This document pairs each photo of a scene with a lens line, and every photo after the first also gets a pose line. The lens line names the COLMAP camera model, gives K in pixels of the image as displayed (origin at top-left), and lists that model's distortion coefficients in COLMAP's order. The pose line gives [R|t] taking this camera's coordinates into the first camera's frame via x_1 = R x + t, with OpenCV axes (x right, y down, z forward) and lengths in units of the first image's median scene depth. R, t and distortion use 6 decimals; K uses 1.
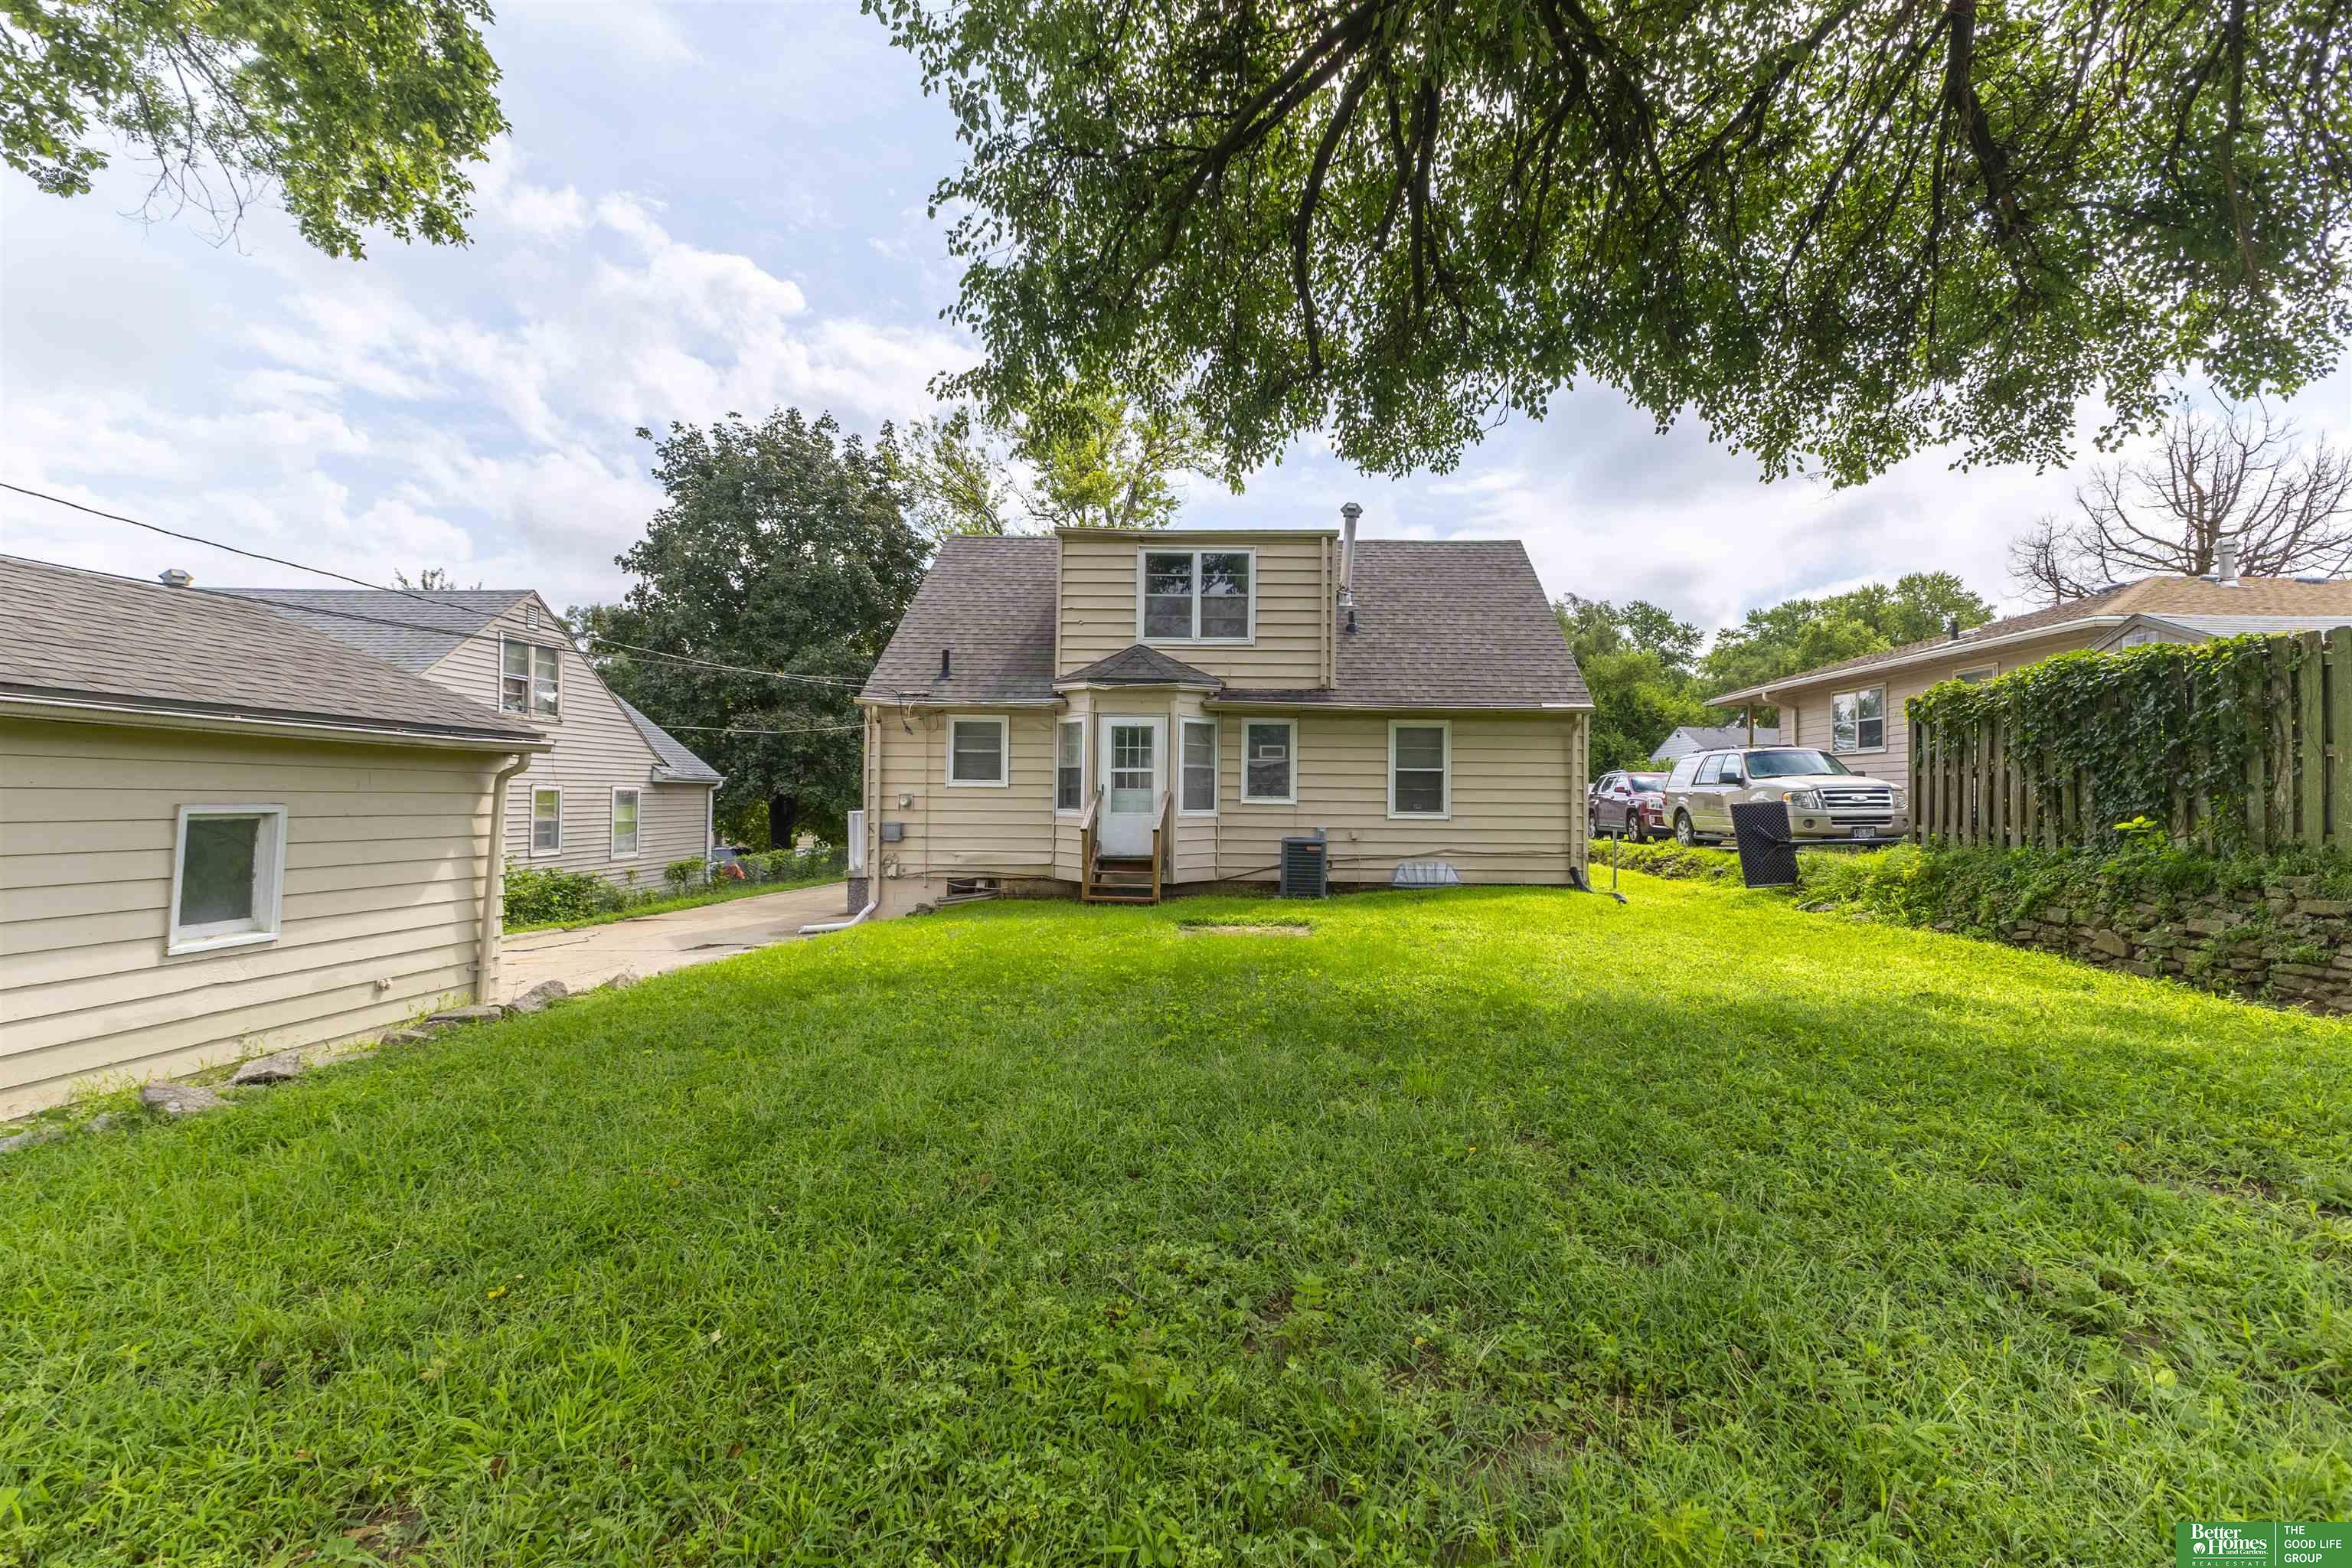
lens RADIAL K [[995.2, 0, 1194.1], [0, 995.2, 786.5], [0, 0, 1]] dist [0.000607, 0.000662]
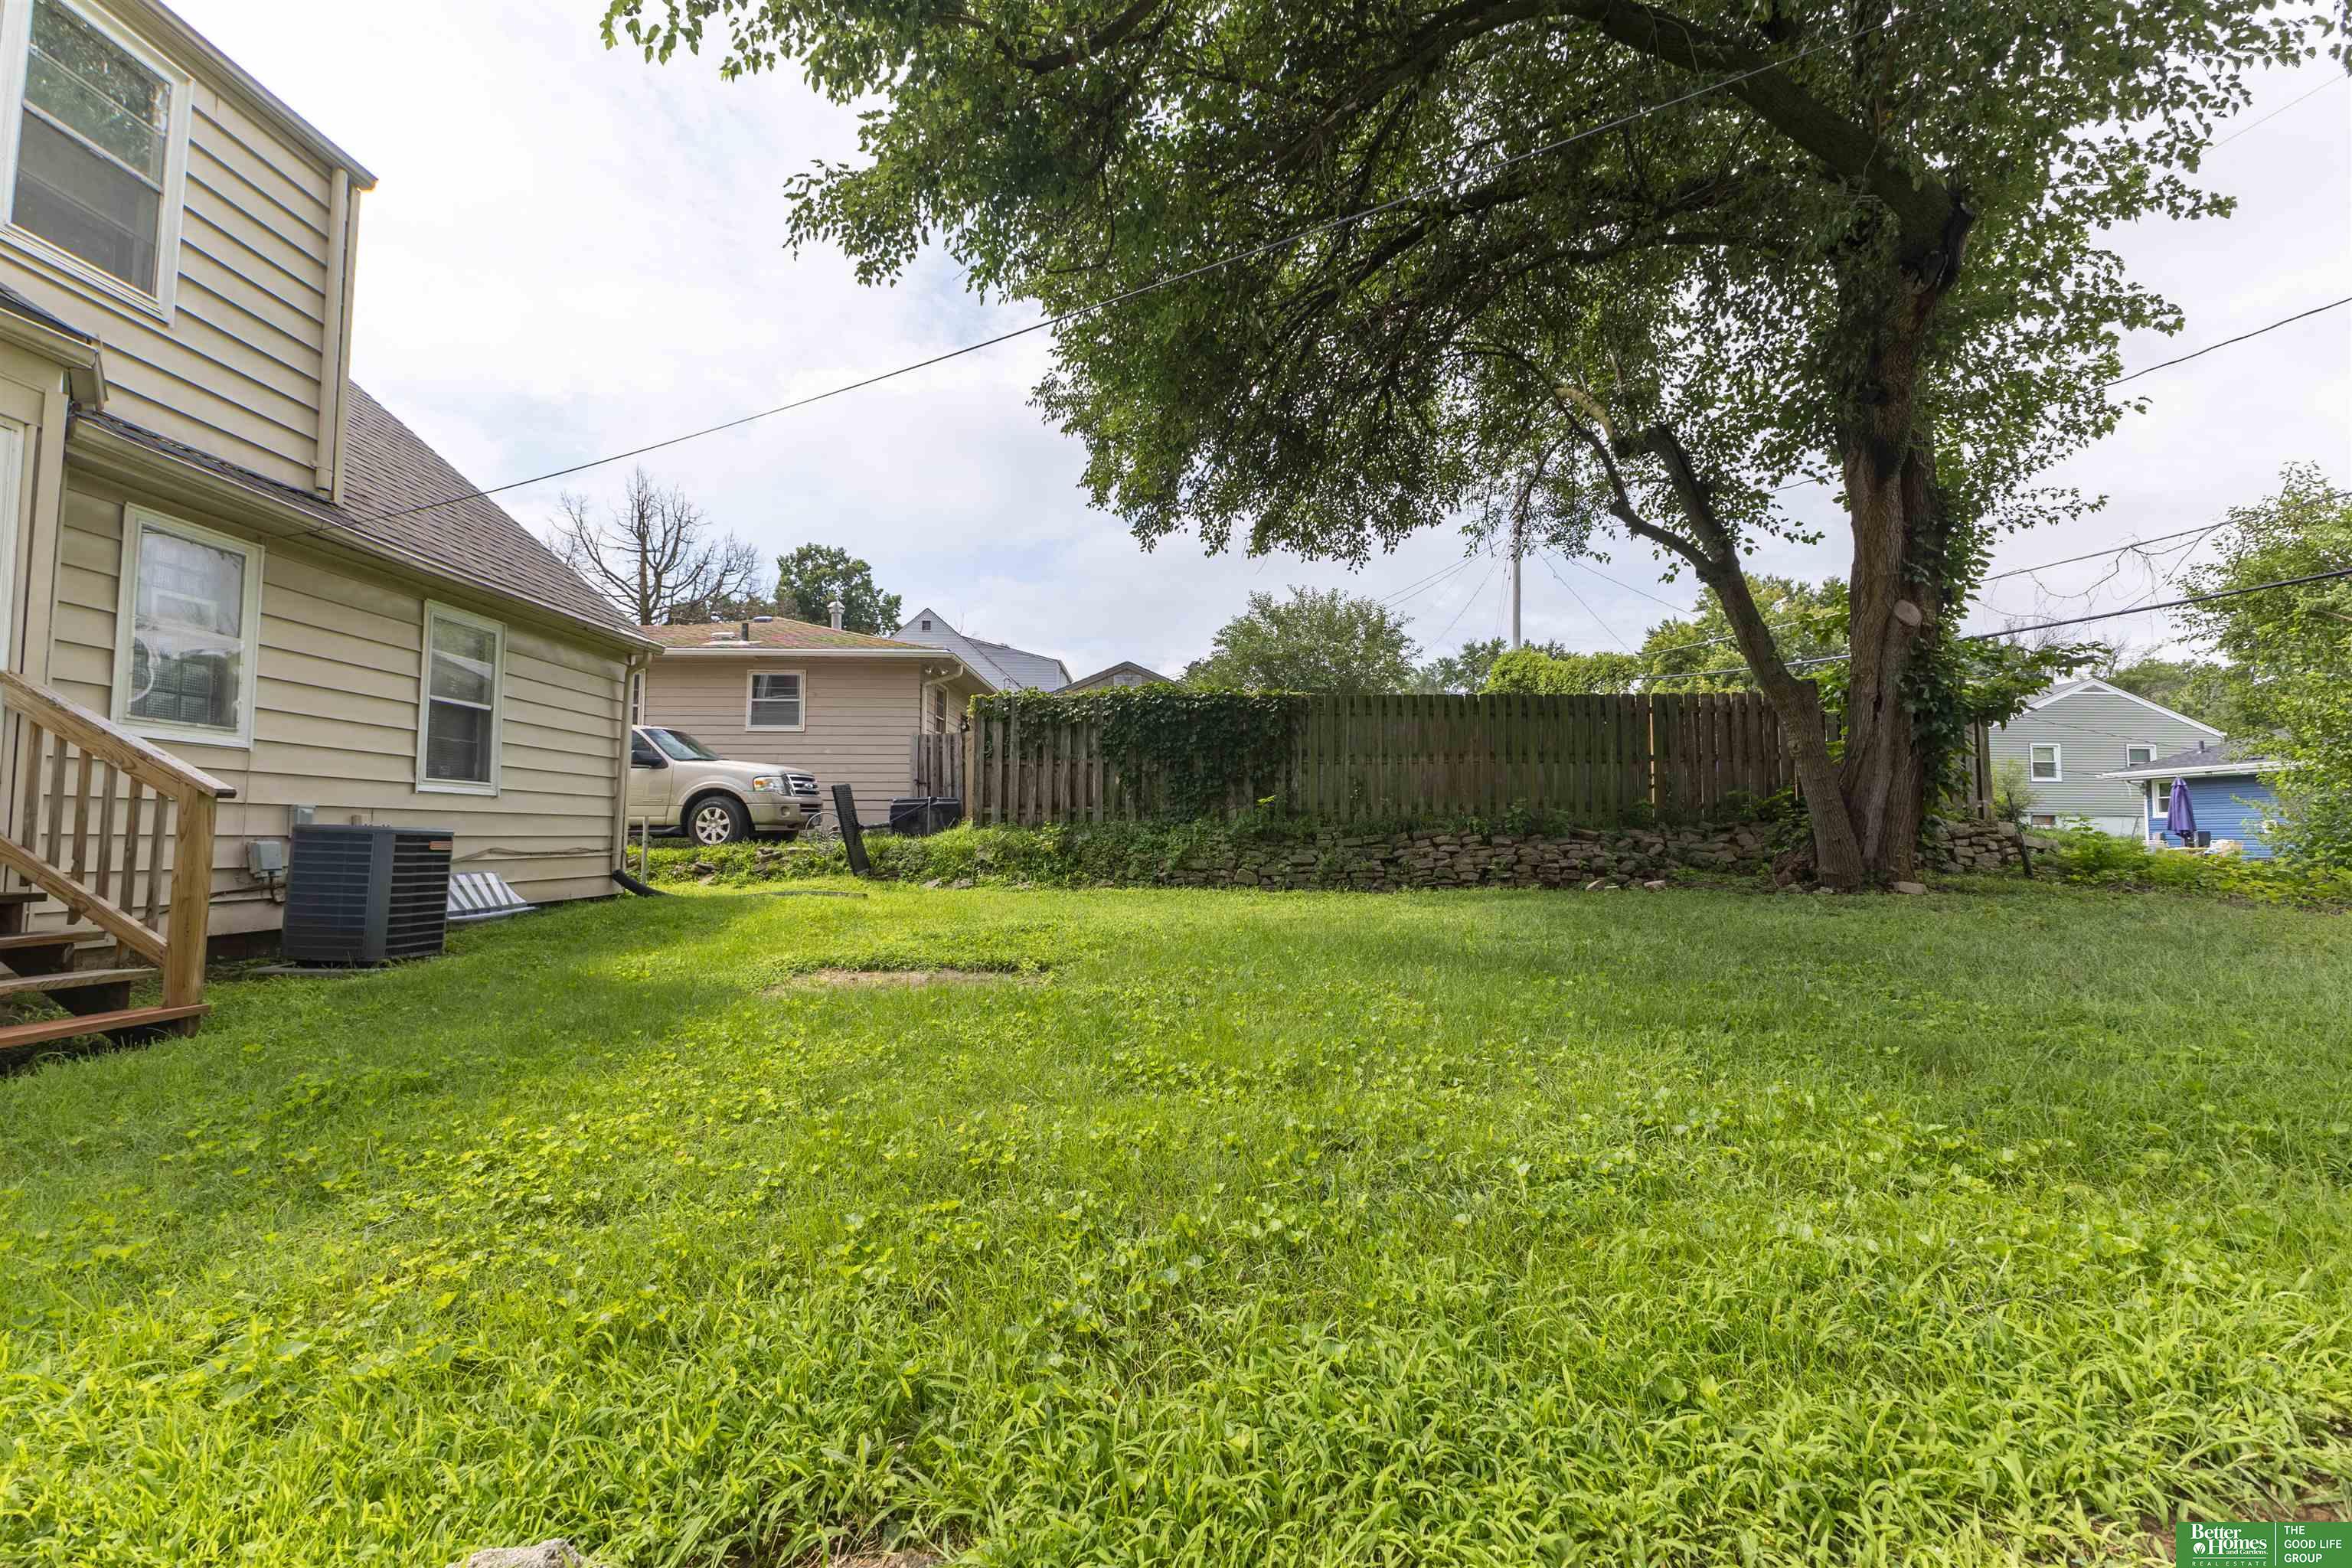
lens RADIAL K [[974.3, 0, 1176.0], [0, 974.3, 784.0], [0, 0, 1]] dist [-0.000489, -0.000128]
pose [[-0.028306, 0.041120, 0.998753, -0.352716], [-0.018817, 0.998955, -0.041661, 0.047049], [-0.999422, -0.019973, -0.027503, 0.693573]]
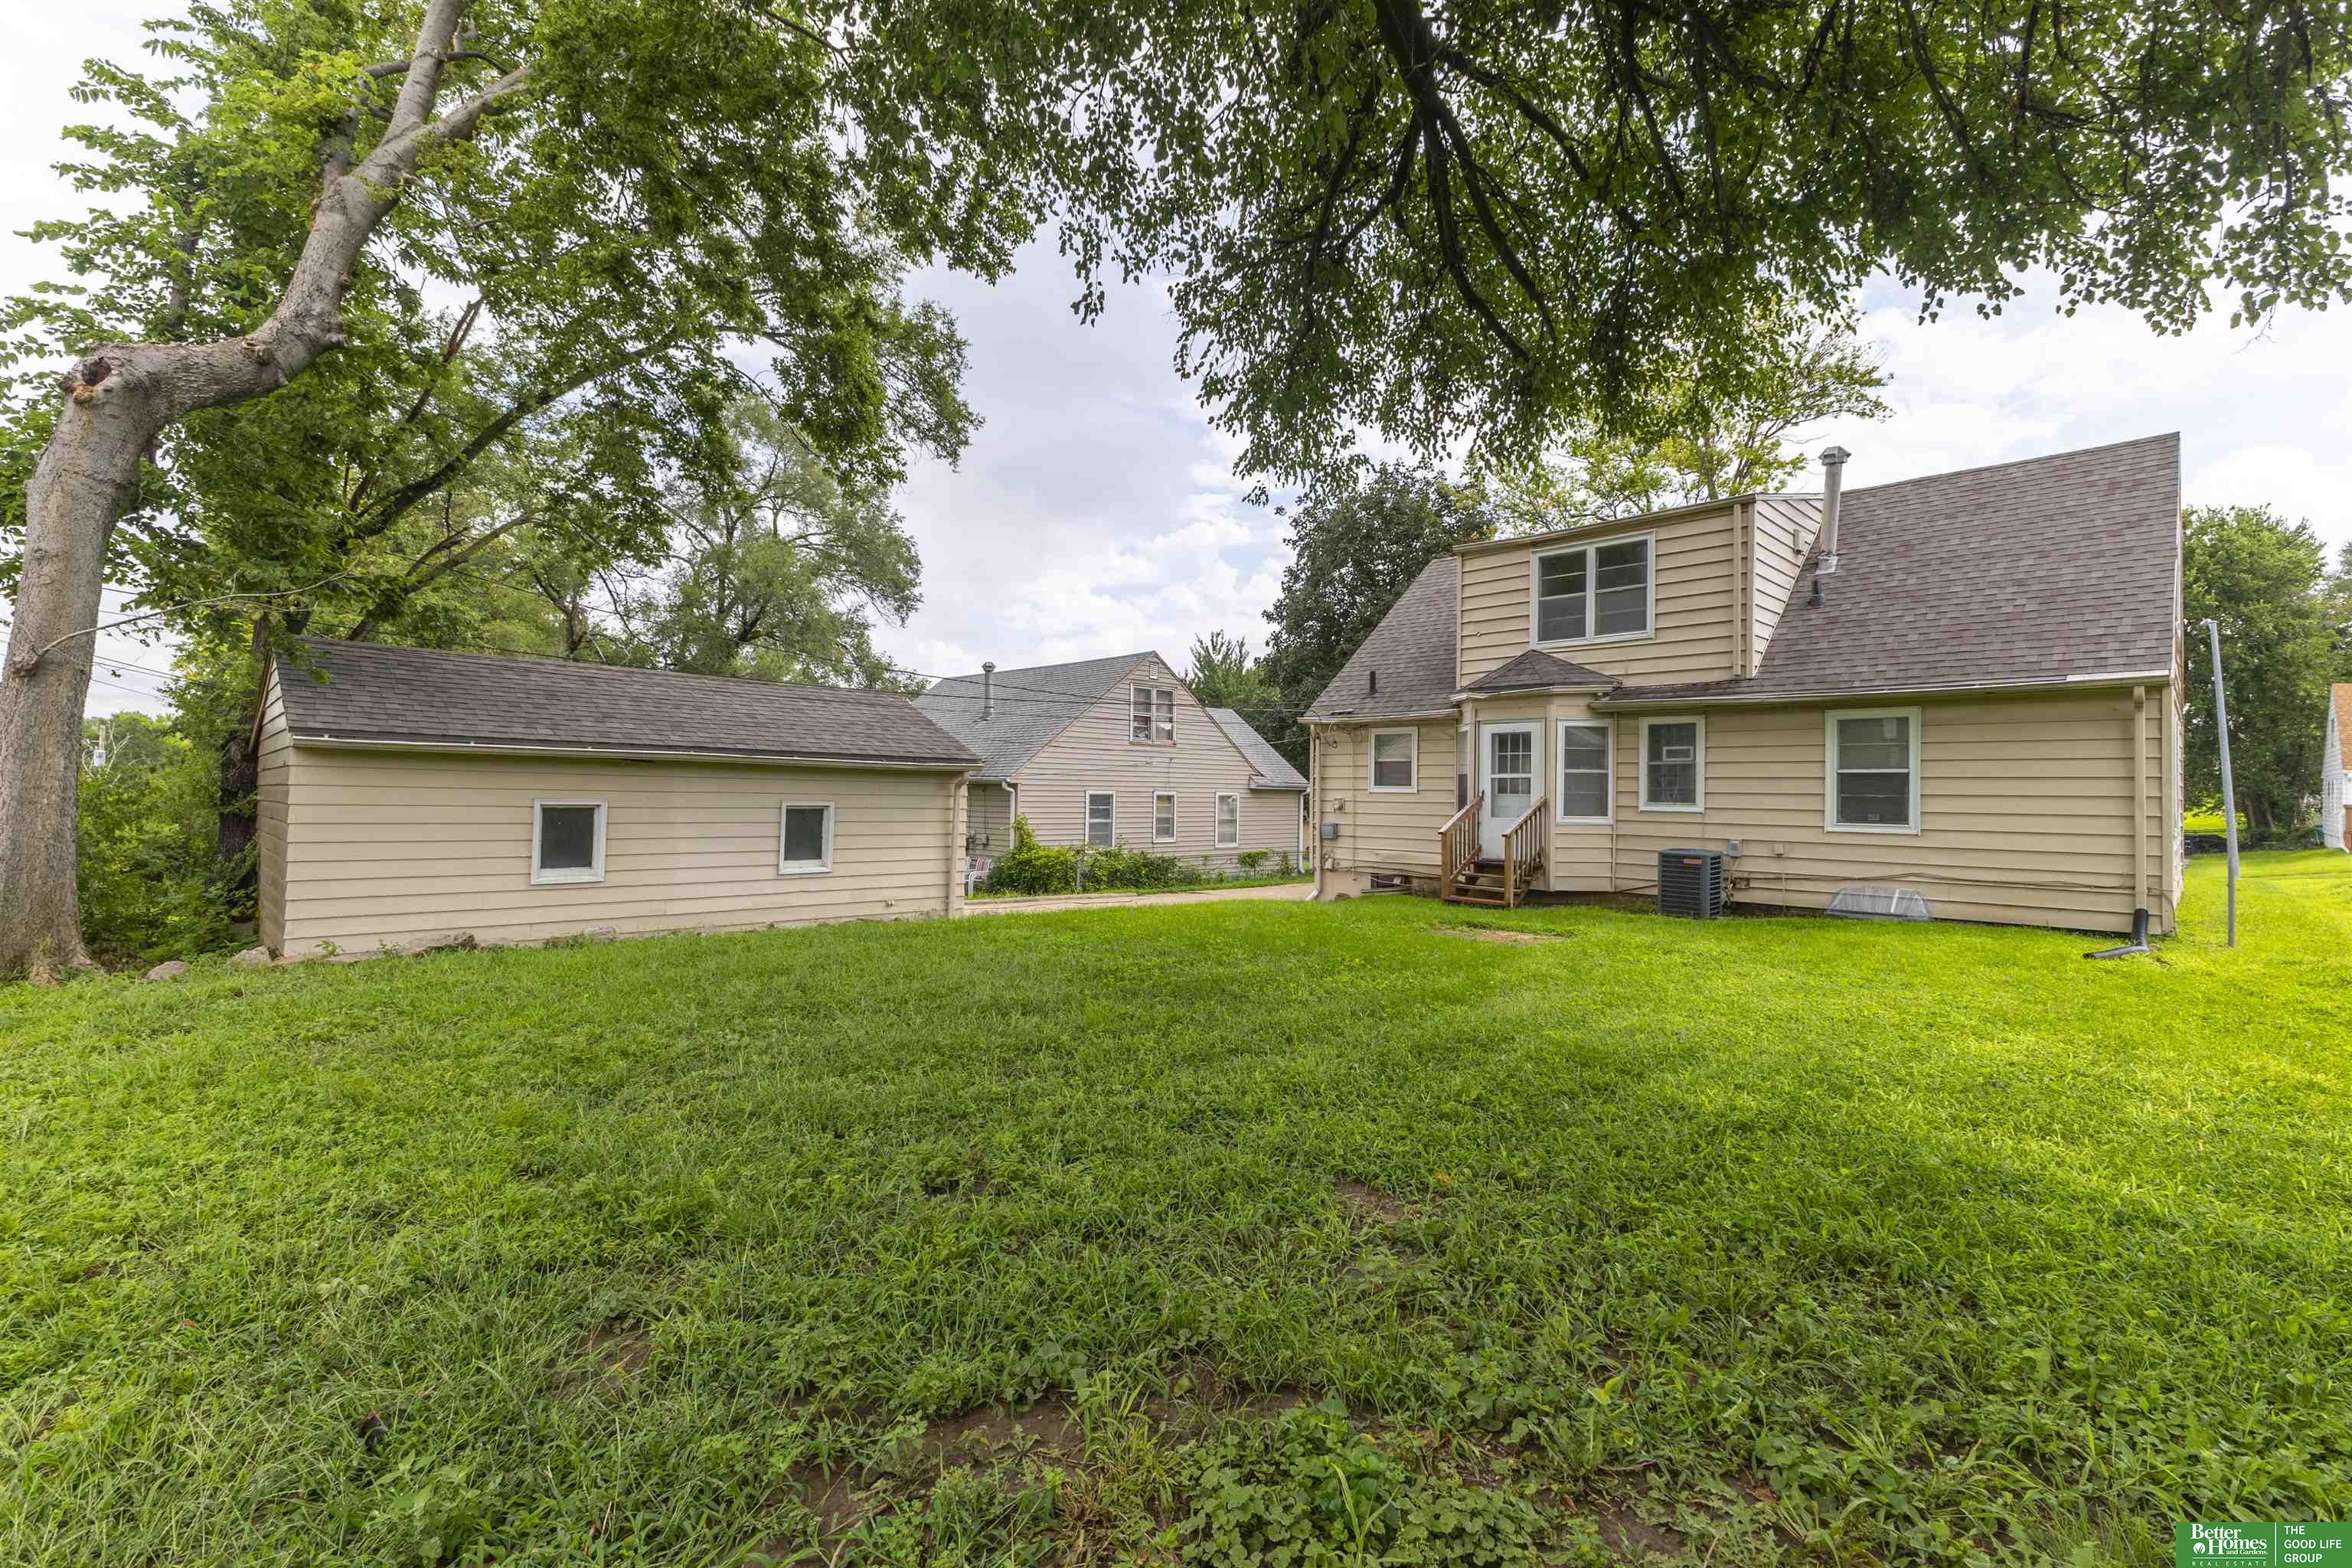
lens RADIAL K [[974.3, 0, 1176.0], [0, 974.3, 784.0], [0, 0, 1]] dist [-0.000489, -0.000128]
pose [[0.720133, -0.005820, -0.693811, 0.407494], [-0.000569, 0.999960, -0.008978, 0.001080], [0.693835, 0.006860, 0.720101, 0.056199]]
